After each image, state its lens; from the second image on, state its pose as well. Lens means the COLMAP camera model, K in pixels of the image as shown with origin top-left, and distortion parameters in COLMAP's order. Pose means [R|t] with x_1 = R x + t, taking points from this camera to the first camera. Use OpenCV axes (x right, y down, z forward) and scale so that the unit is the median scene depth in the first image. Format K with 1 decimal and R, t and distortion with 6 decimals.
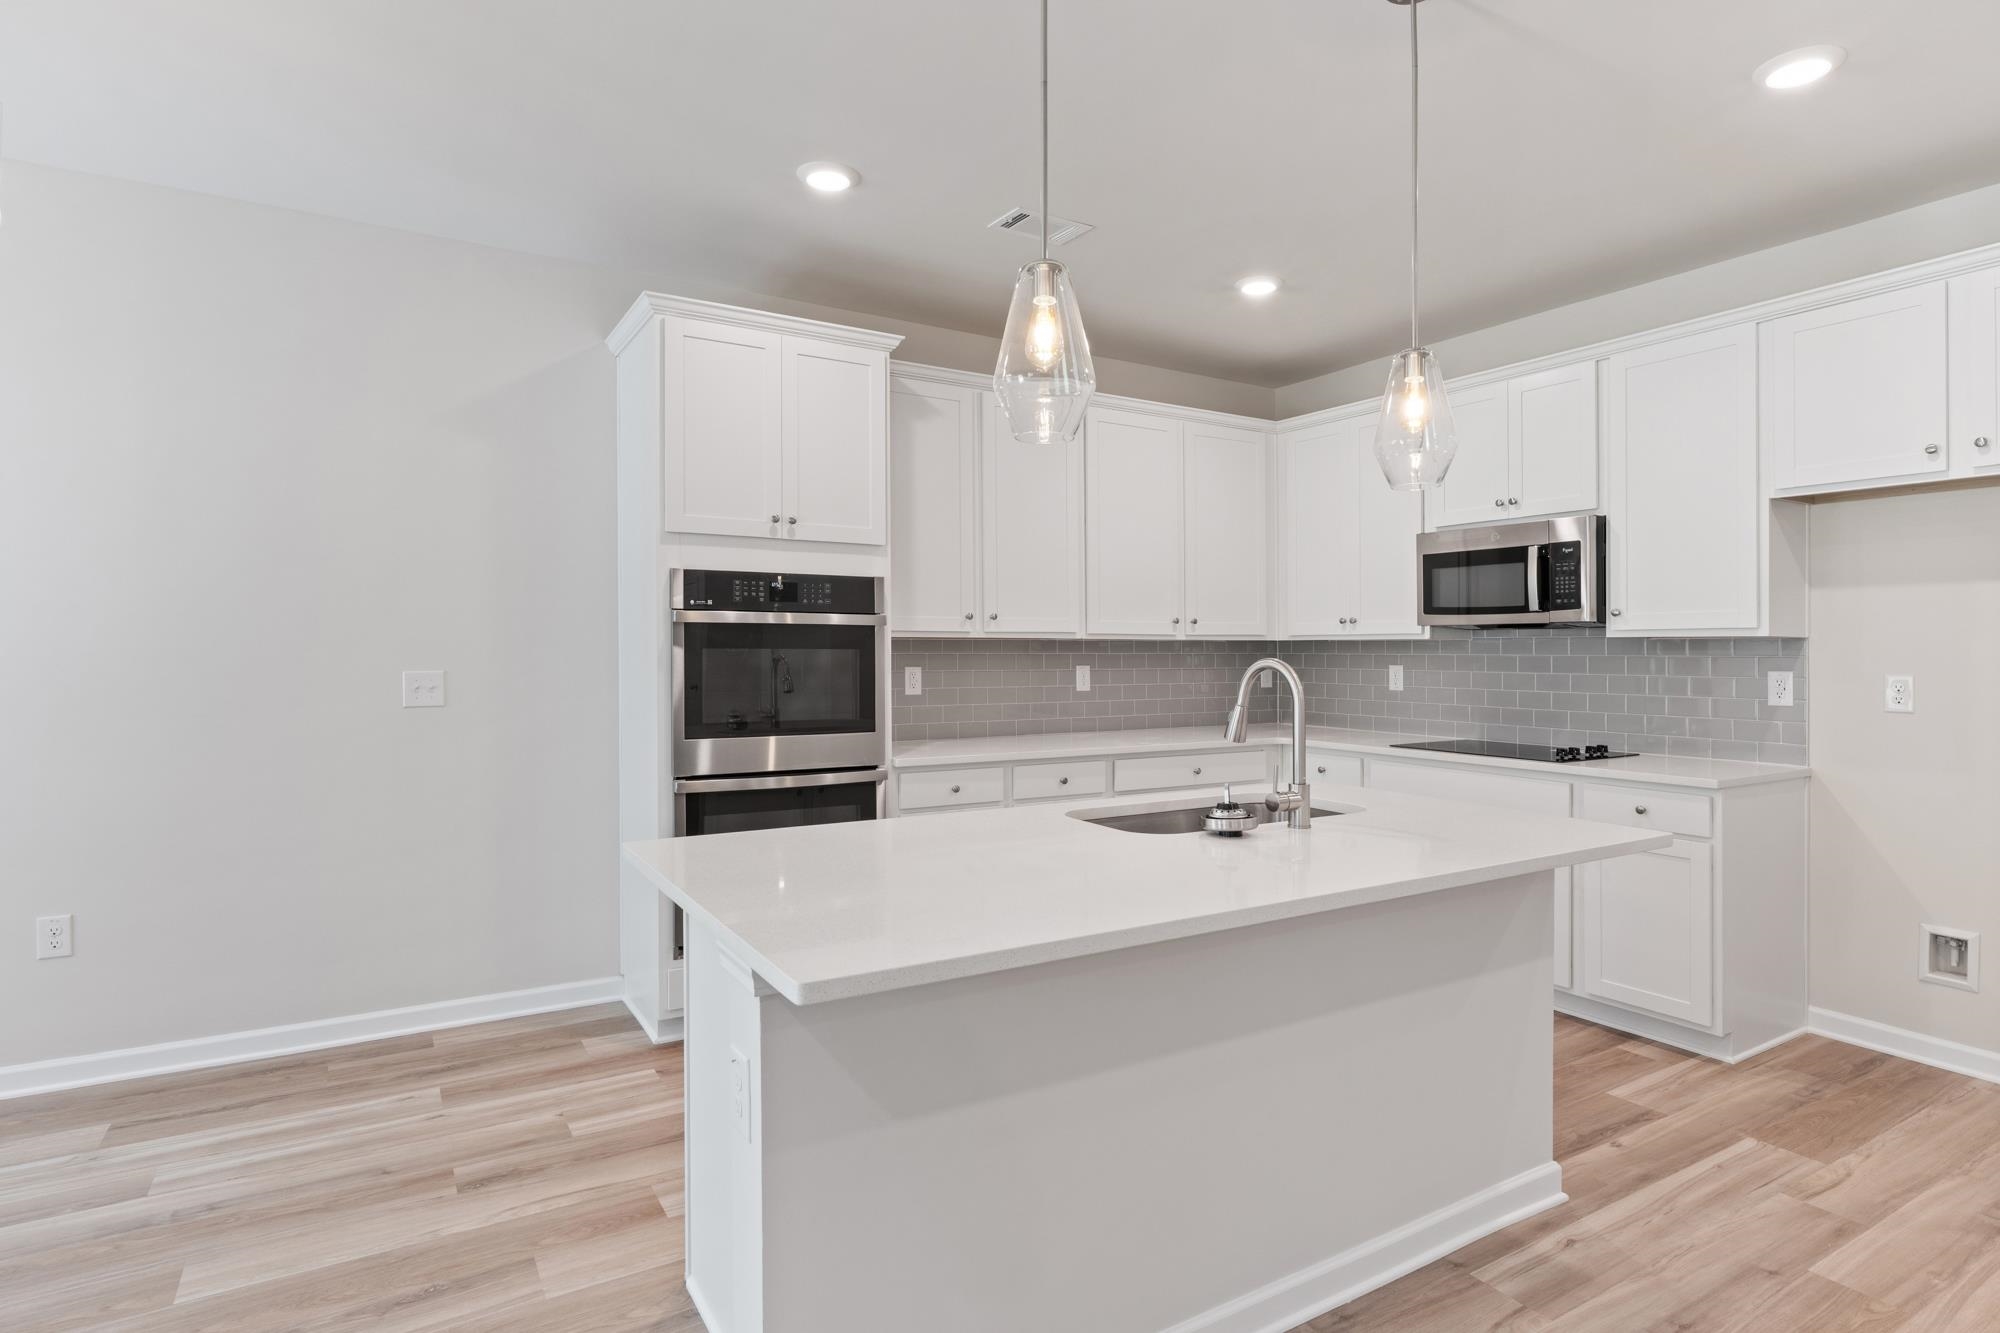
lens RADIAL K [[1044.1, 0, 1000.0], [0, 1044.1, 666.5], [0, 0, 1]] dist [-0.001232, -0.001048]
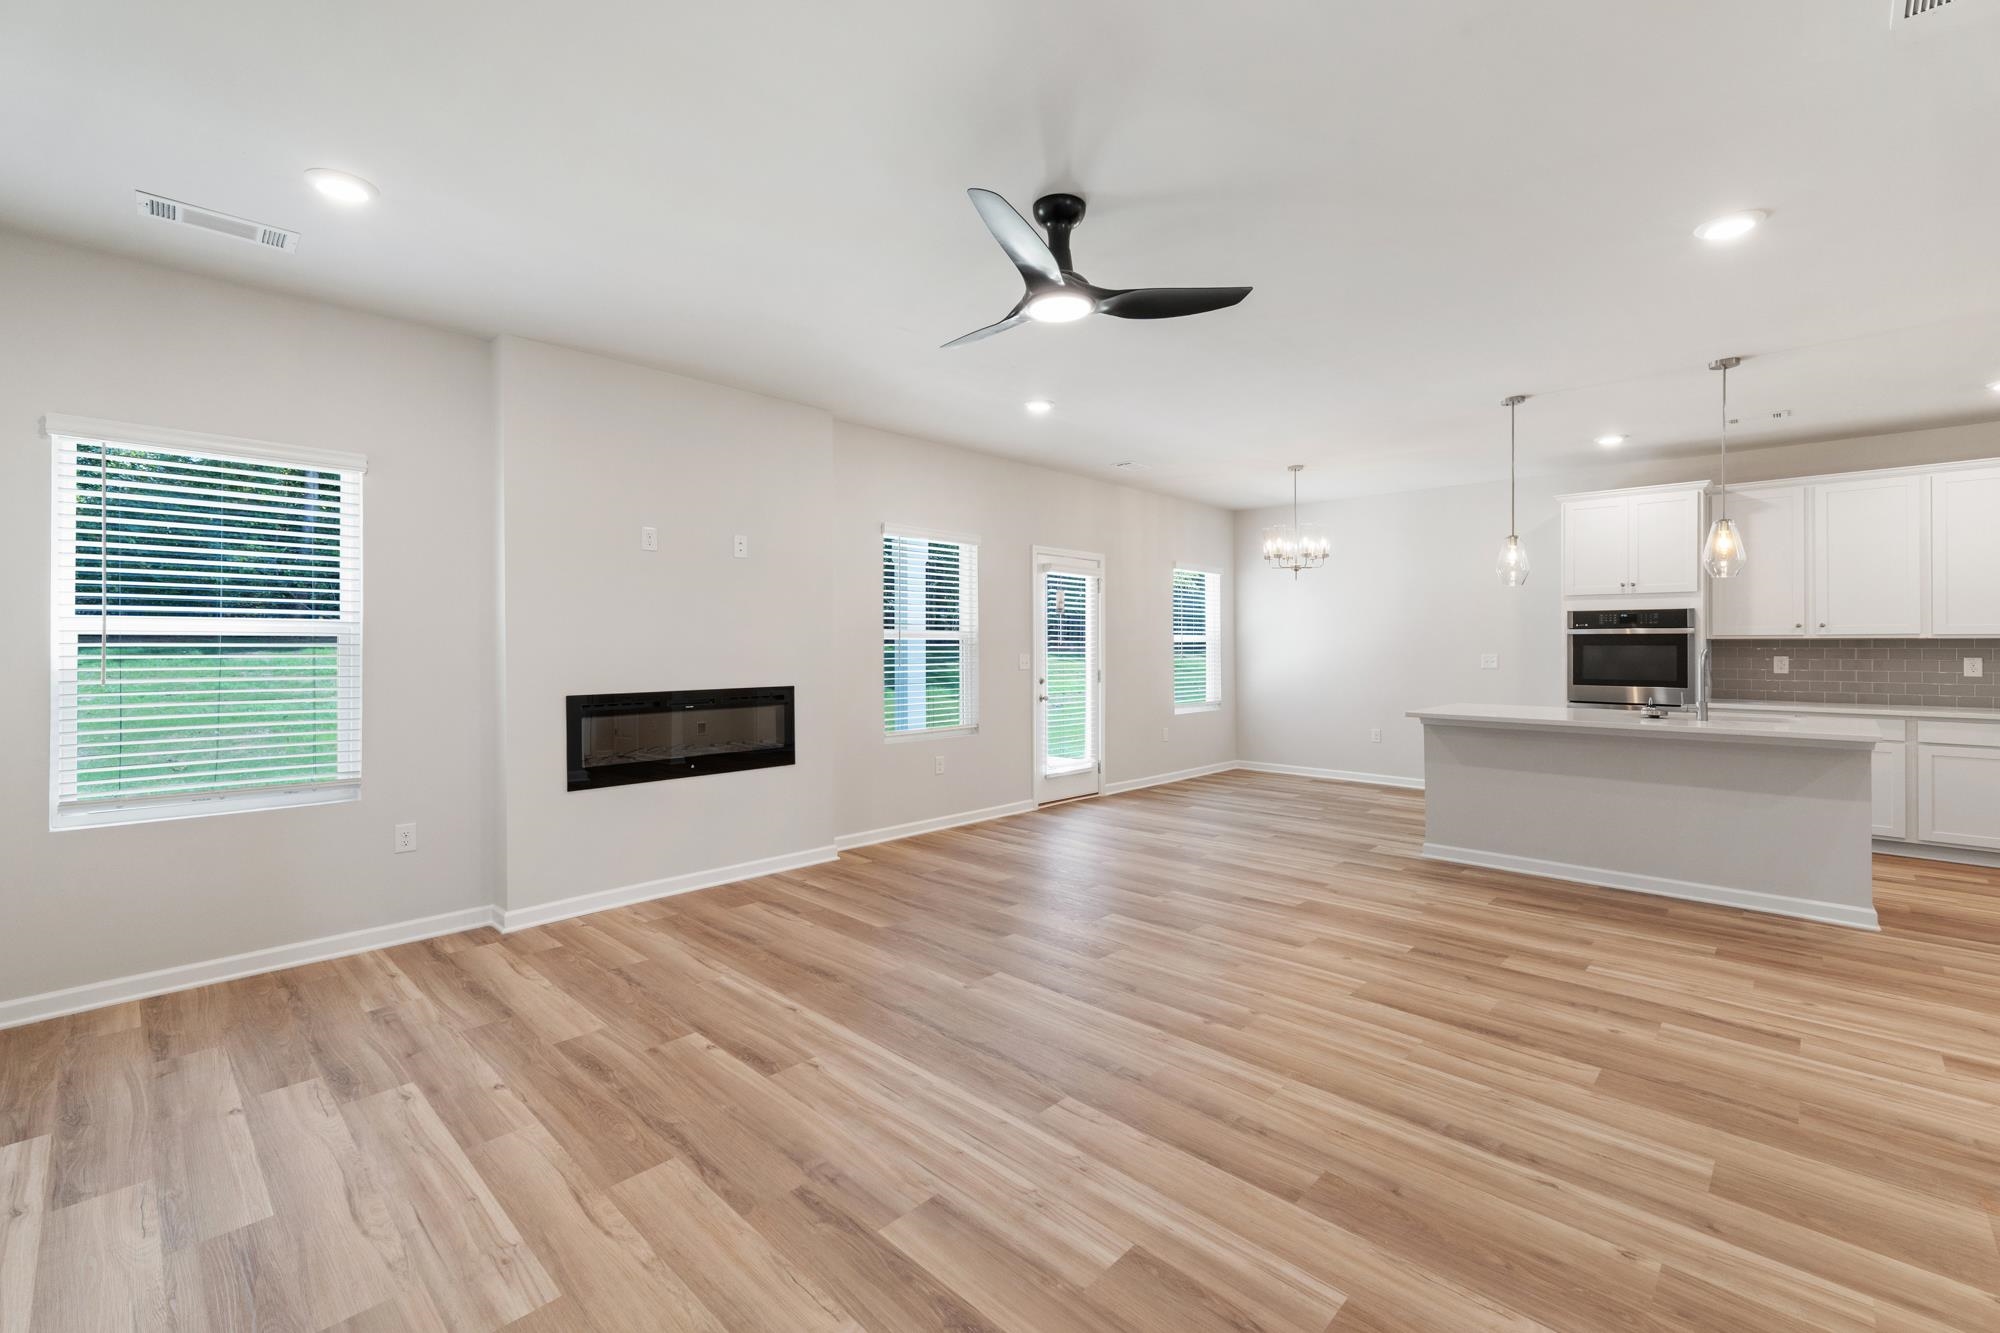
lens RADIAL K [[851.9, 0, 1004.1], [0, 851.9, 643.6], [0, 0, 1]] dist [0.008009, -0.000145]
pose [[0.262463, -0.002430, -0.964939, 1.191934], [-0.014781, 0.999869, -0.006538, 0.009605], [0.964829, 0.015978, 0.262393, -0.709350]]
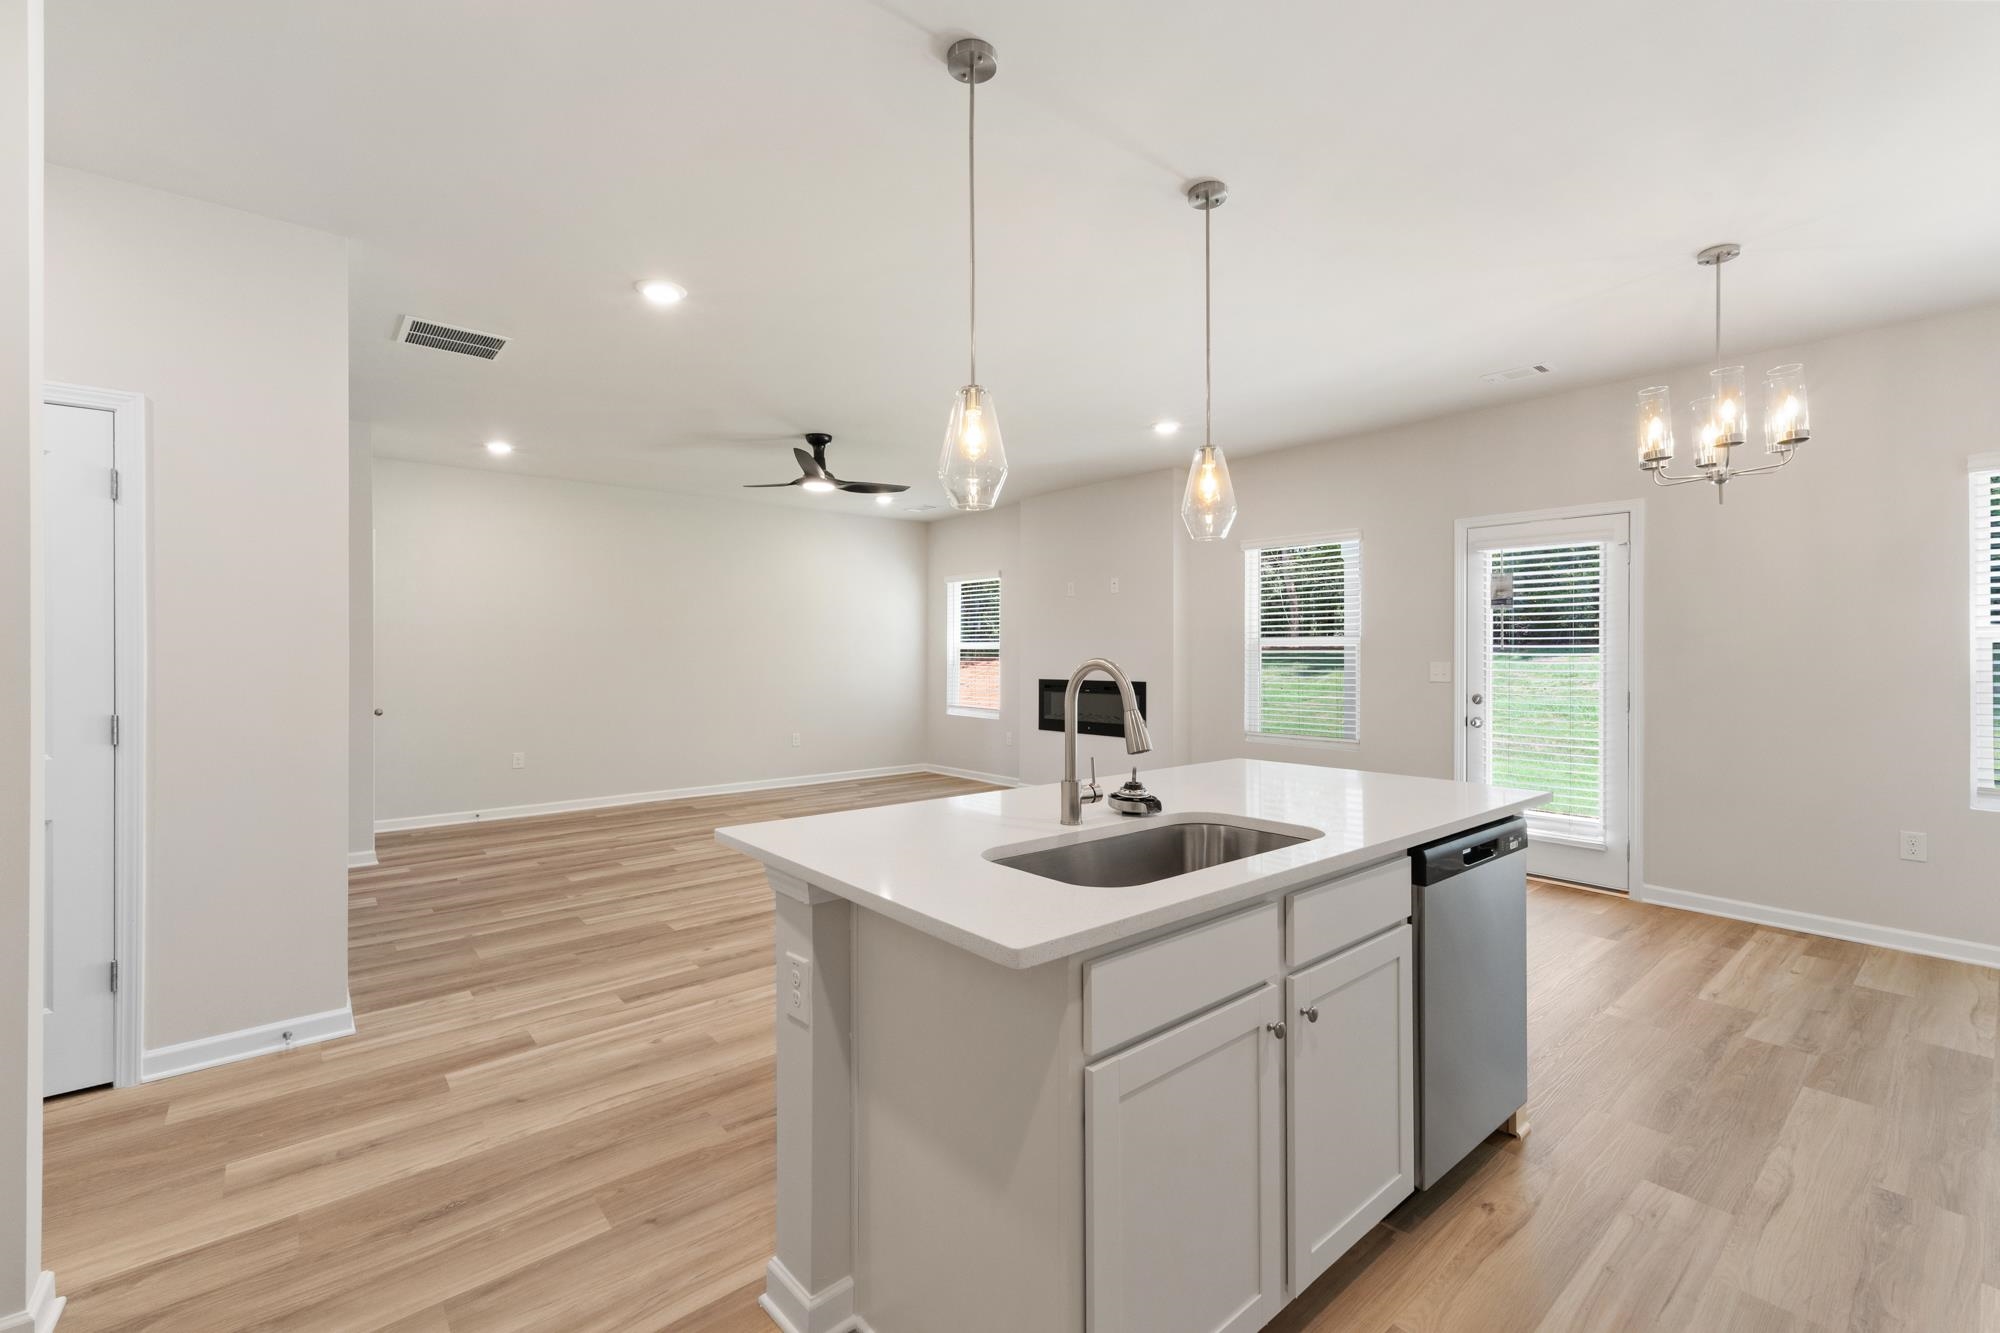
lens RADIAL K [[851.9, 0, 1004.1], [0, 851.9, 643.6], [0, 0, 1]] dist [0.008009, -0.000145]
pose [[-0.987140, -0.002378, -0.159839, 0.332732], [-0.003017, 0.999988, 0.003753, -0.018041], [0.159828, 0.004187, -0.987136, 1.238467]]
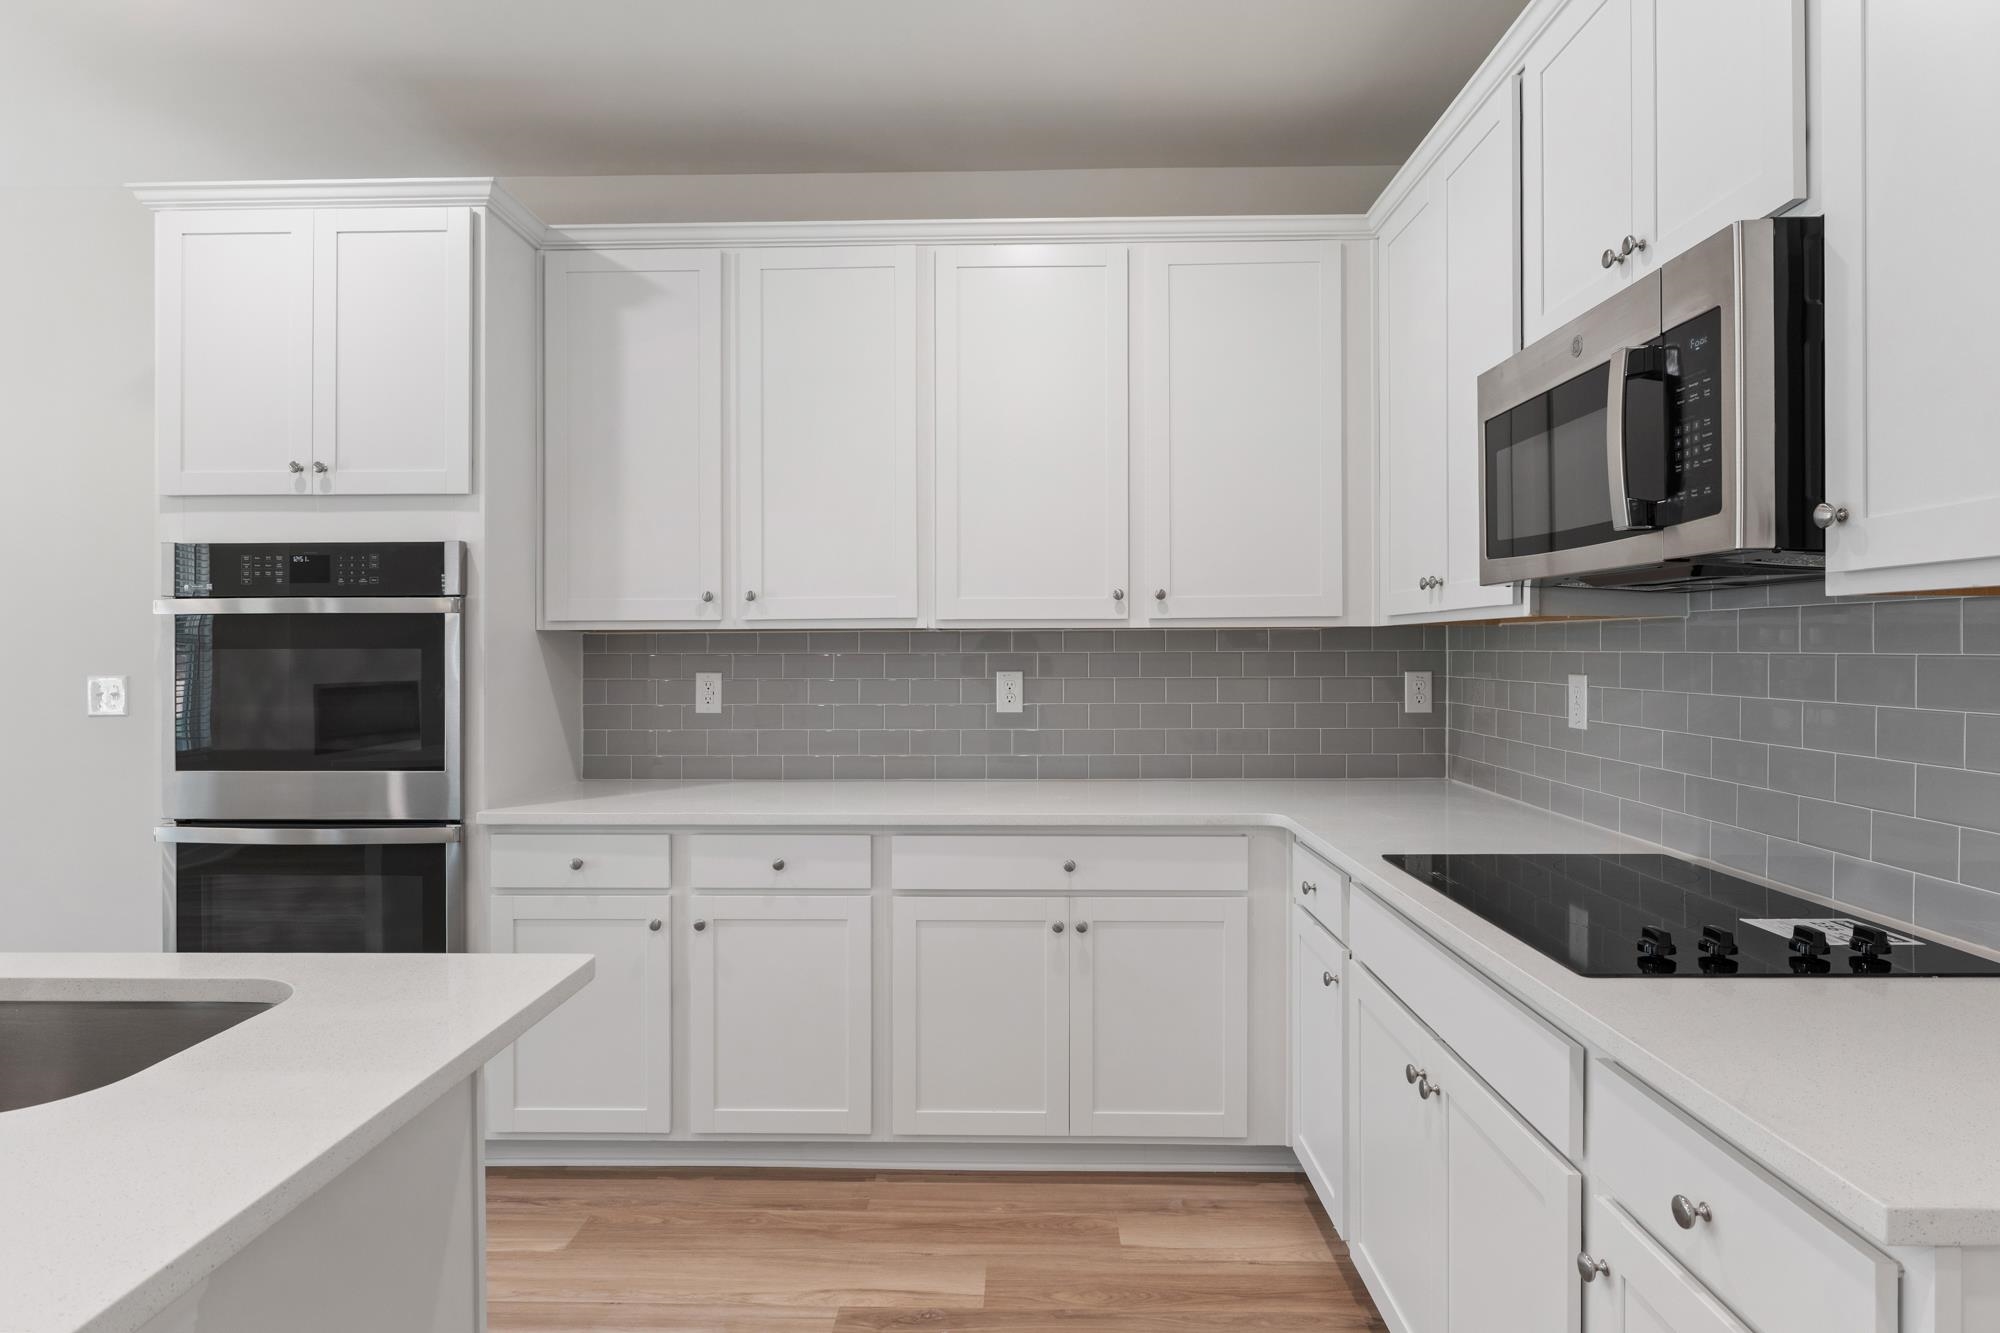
lens RADIAL K [[1094.7, 0, 1000.0], [0, 1094.7, 666.5], [0, 0, 1]] dist [-0.000761, -0.000513]
pose [[0.841565, 0.002774, -0.540149, 0.621161], [-0.001905, 0.999996, 0.002169, -0.007802], [0.540153, -0.000796, 0.841567, 0.657541]]
